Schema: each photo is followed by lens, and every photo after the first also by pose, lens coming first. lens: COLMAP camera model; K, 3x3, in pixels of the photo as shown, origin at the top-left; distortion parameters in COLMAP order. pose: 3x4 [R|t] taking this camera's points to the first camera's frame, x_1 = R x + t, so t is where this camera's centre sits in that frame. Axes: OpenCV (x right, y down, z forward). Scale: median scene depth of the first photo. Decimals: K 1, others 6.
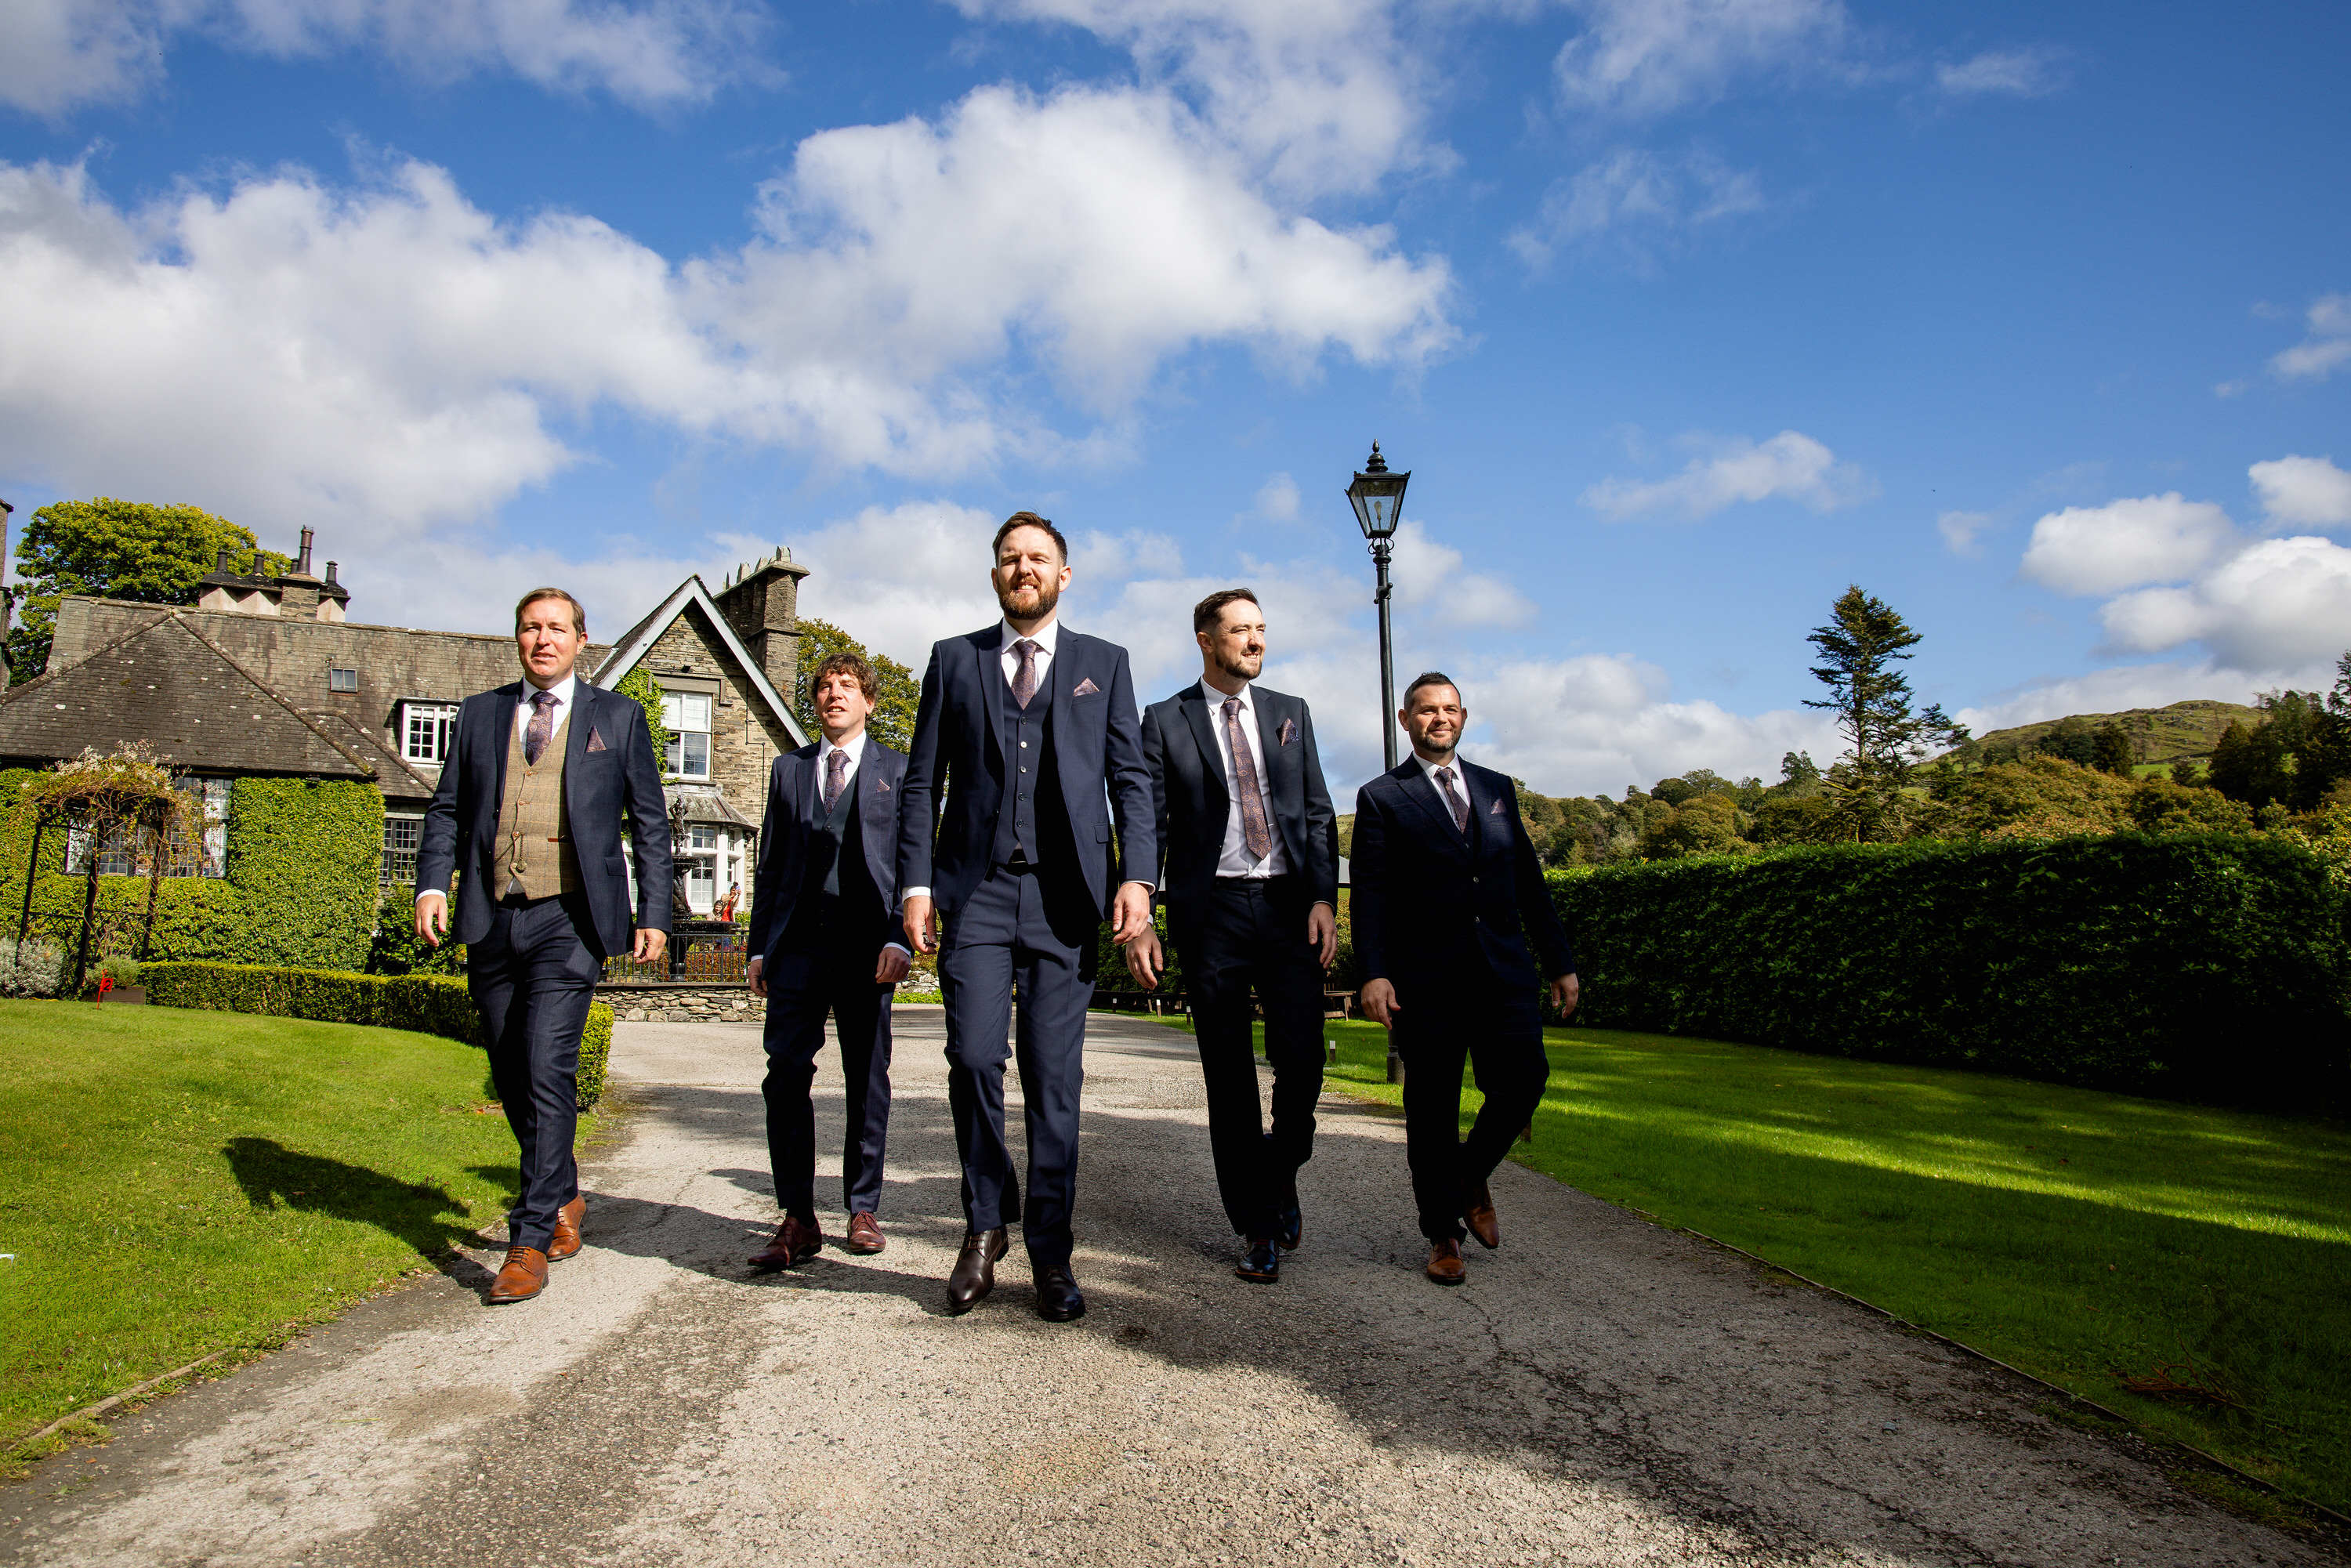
lens RADIAL K [[1624.9, 0, 1046.8], [0, 1624.9, 786.3], [0, 0, 1]] dist [-0.000077, 0.002551]
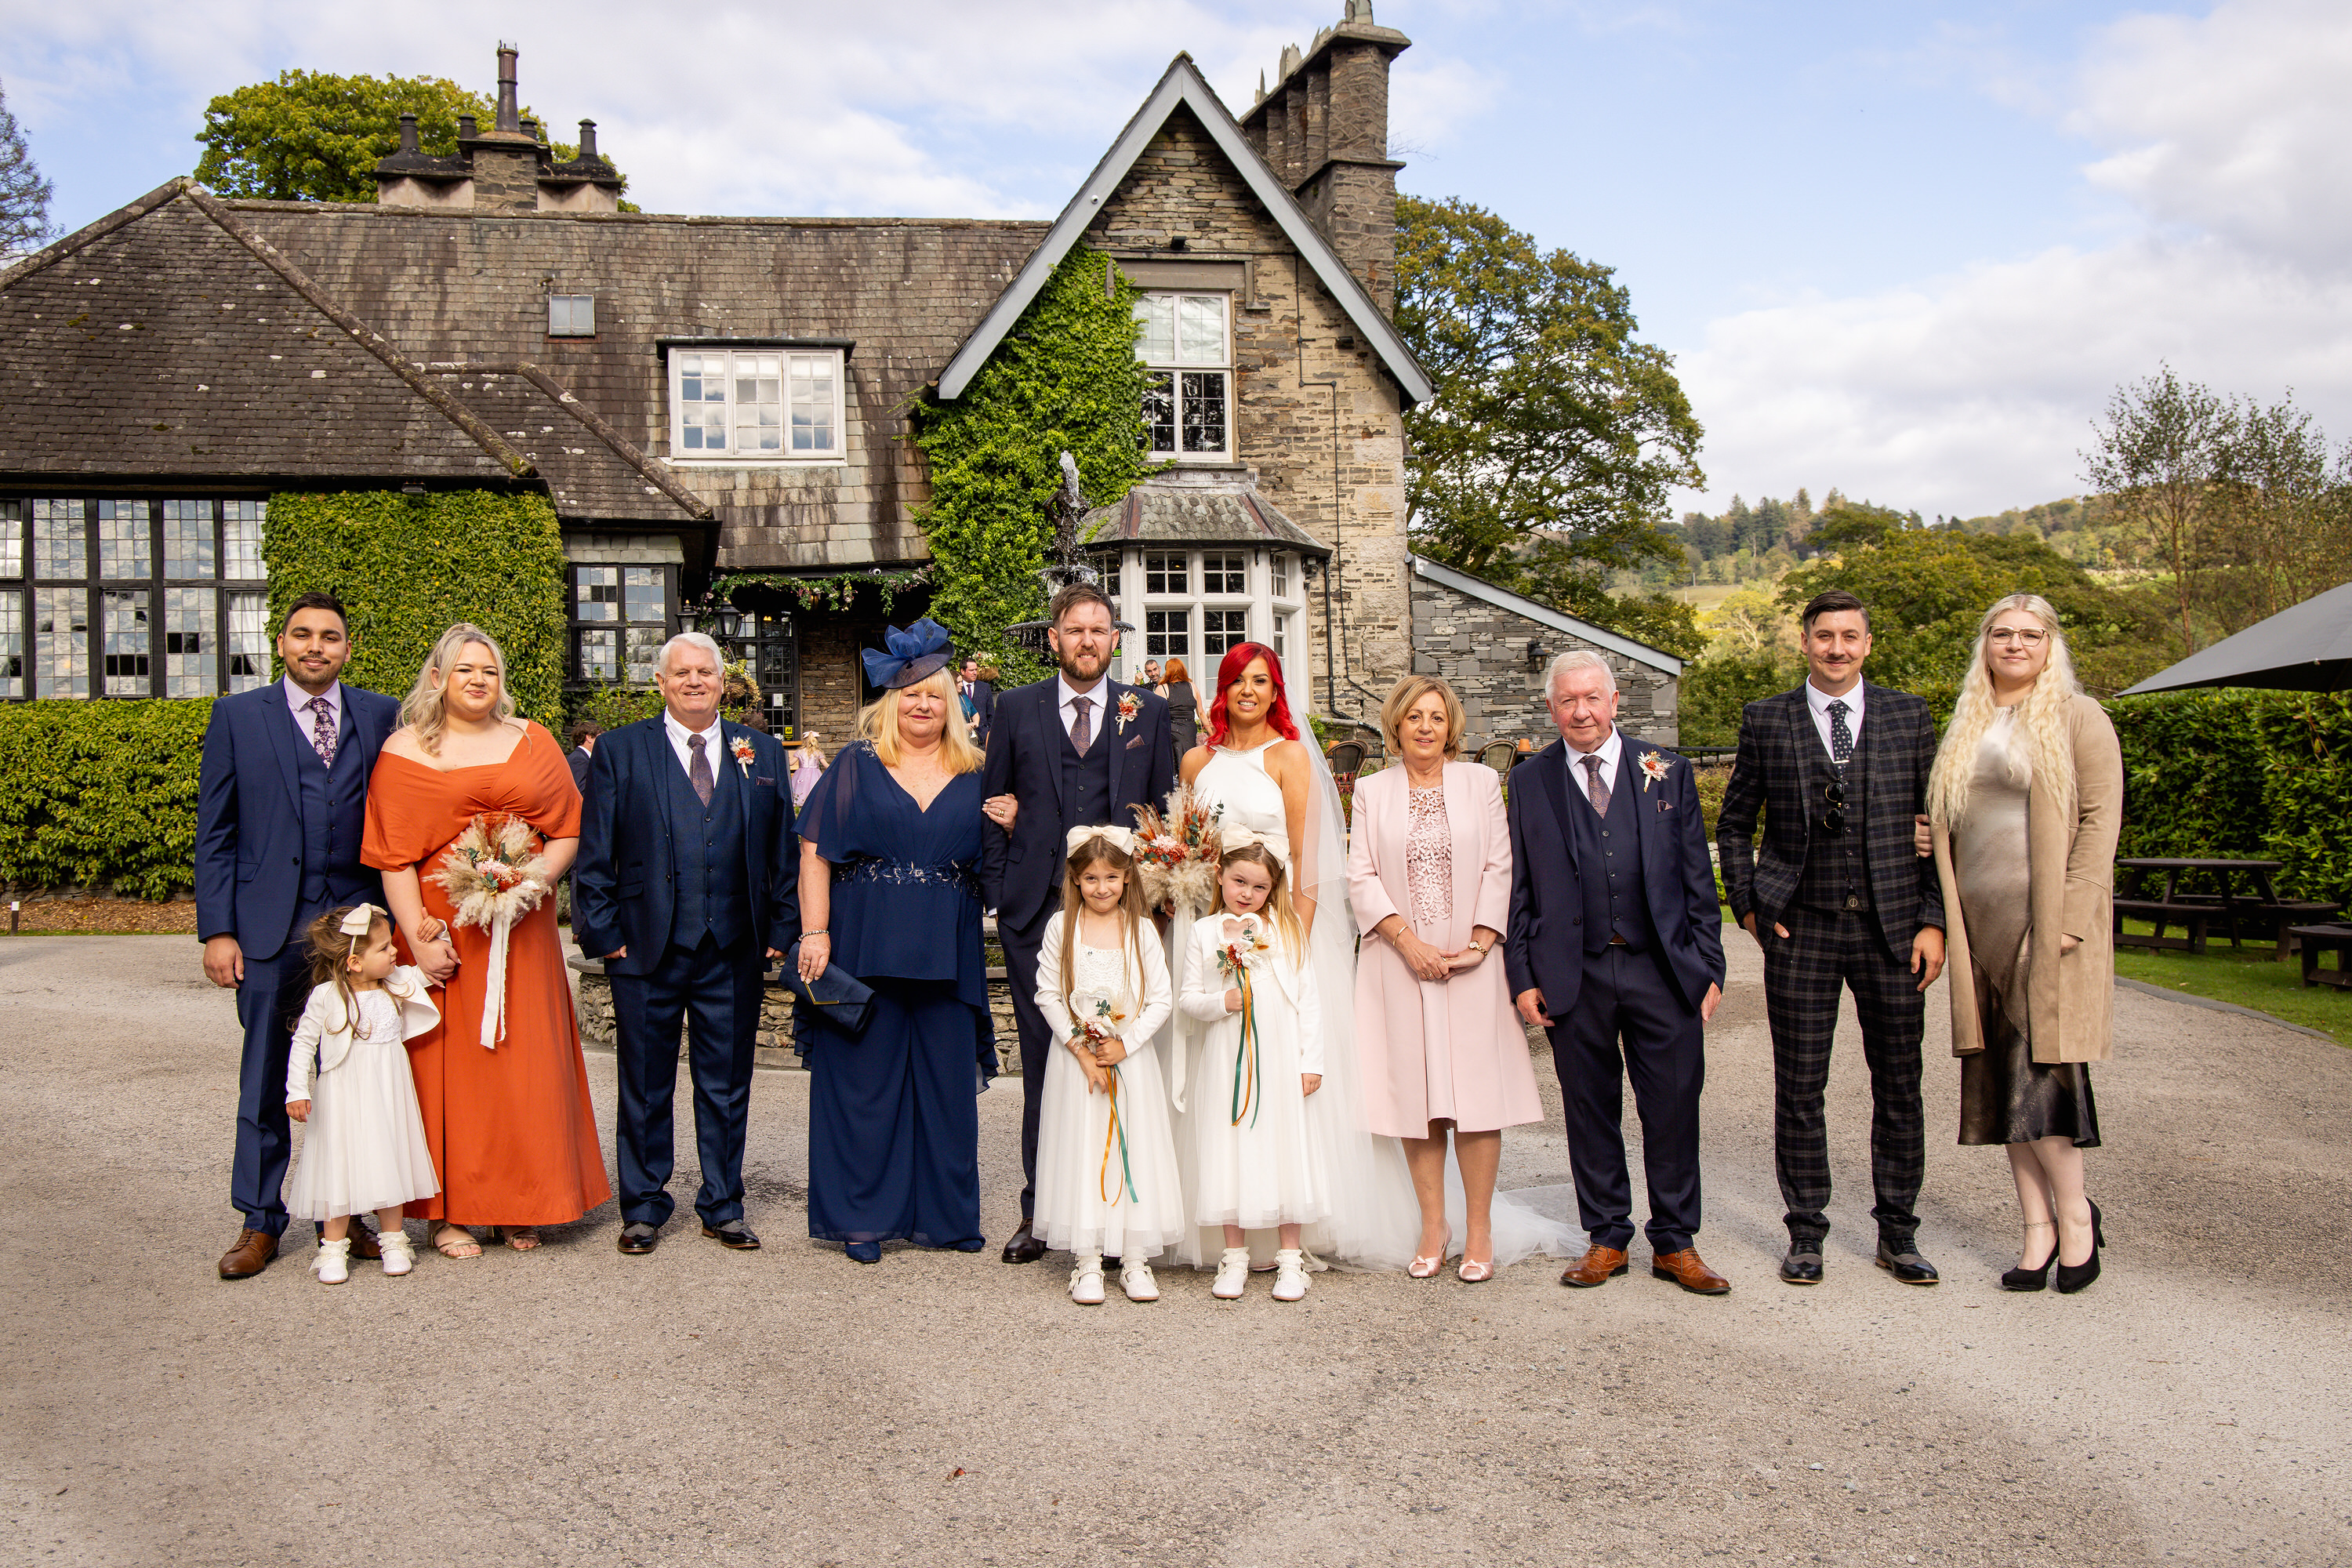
lens RADIAL K [[2362.2, 0, 1176.6], [0, 2362.2, 820.9], [0, 0, 1]] dist [-0.002083, 0.130442]
pose [[0.963425, -0.020037, -0.267230, -0.026167], [0.056941, 0.989736, 0.131076, 0.010140], [0.261860, -0.141499, 0.954677, 0.262199]]
